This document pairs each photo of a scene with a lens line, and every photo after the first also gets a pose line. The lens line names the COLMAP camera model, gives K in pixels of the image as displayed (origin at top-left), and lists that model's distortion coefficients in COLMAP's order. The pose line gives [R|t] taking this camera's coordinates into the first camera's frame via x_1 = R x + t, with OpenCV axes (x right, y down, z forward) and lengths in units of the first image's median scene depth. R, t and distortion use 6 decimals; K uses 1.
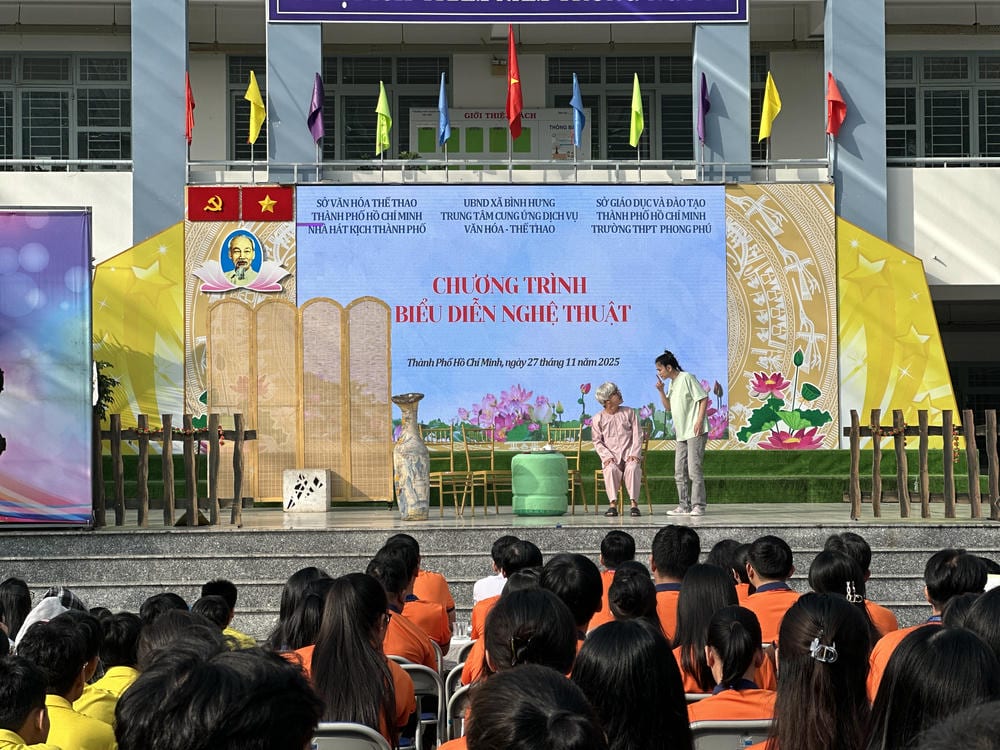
lens RADIAL K [[2200.4, 0, 495.0], [0, 2200.4, 375.7], [0, 0, 1]] dist [0.113732, 0.000000]
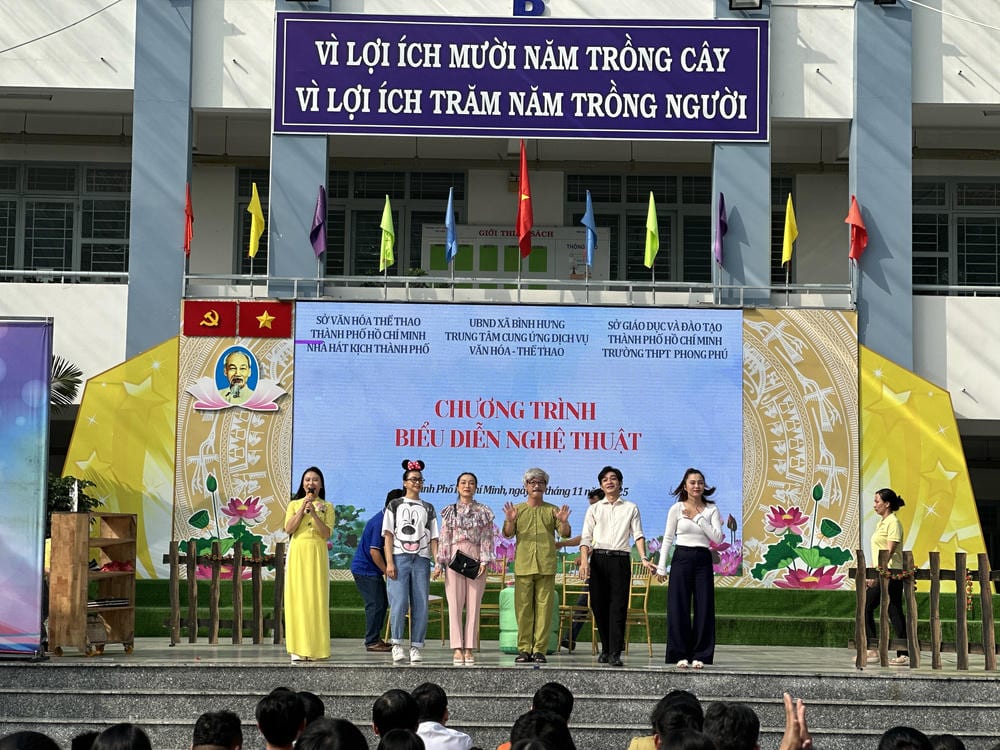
lens RADIAL K [[2200.4, 0, 495.9], [0, 2200.4, 356.0], [0, 0, 1]] dist [0.113732, 0.000000]
pose [[0.999328, 0.019700, -0.030912, 0.027350], [-0.021676, 0.997652, -0.064968, -0.001791], [0.029559, 0.065594, 0.997408, 0.043293]]
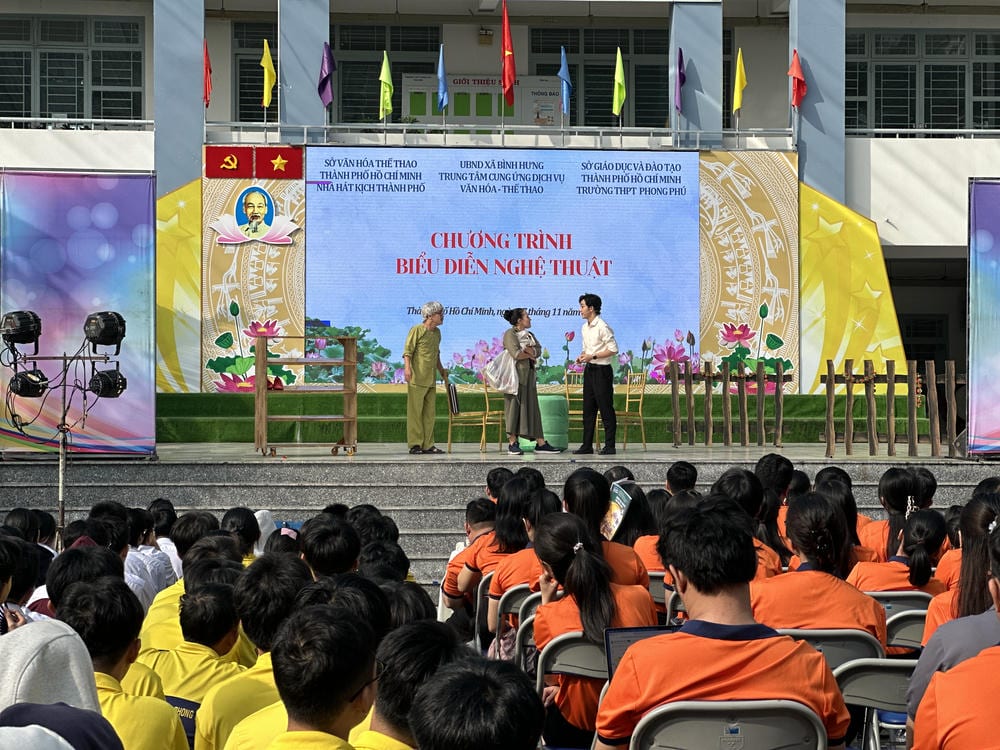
lens RADIAL K [[2200.4, 0, 494.3], [0, 2200.4, 351.8], [0, 0, 1]] dist [0.113732, 0.000000]
pose [[0.998990, 0.010652, 0.043642, -0.043776], [-0.011353, 0.999810, 0.015850, -0.003474], [-0.043465, -0.016330, 0.998921, -0.088582]]
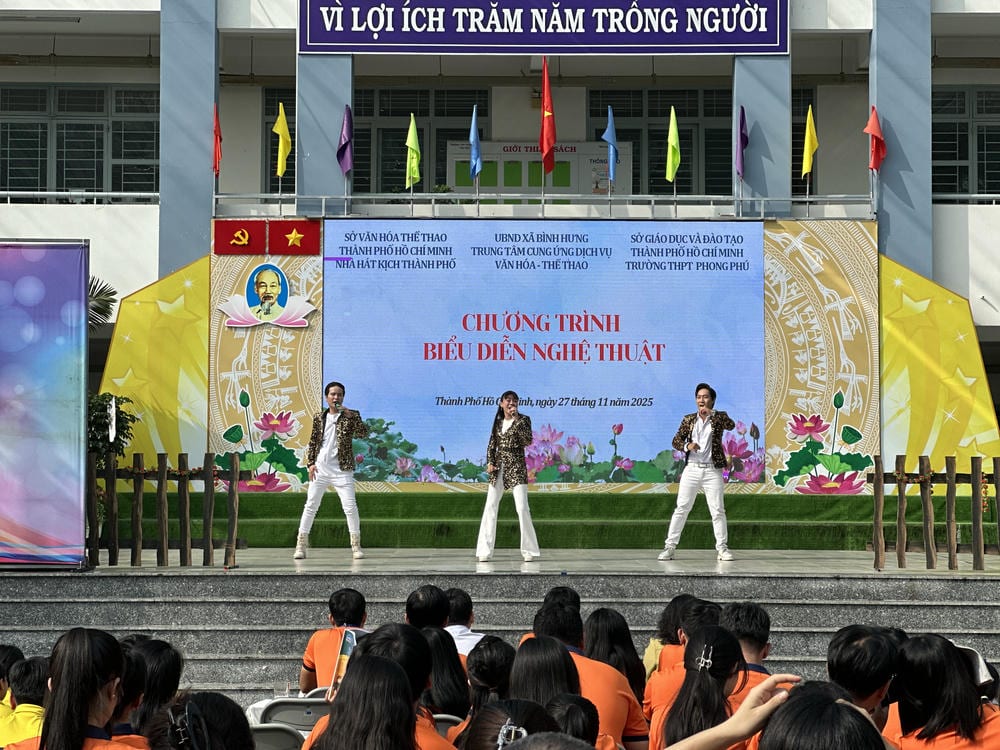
lens RADIAL K [[2200.4, 0, 492.4], [0, 2200.4, 367.4], [0, 0, 1]] dist [0.113732, 0.000000]
pose [[0.998991, 0.008566, -0.044095, 0.028420], [-0.009440, 0.999763, -0.019635, -0.001870], [0.043916, 0.020032, 0.998834, 0.025050]]
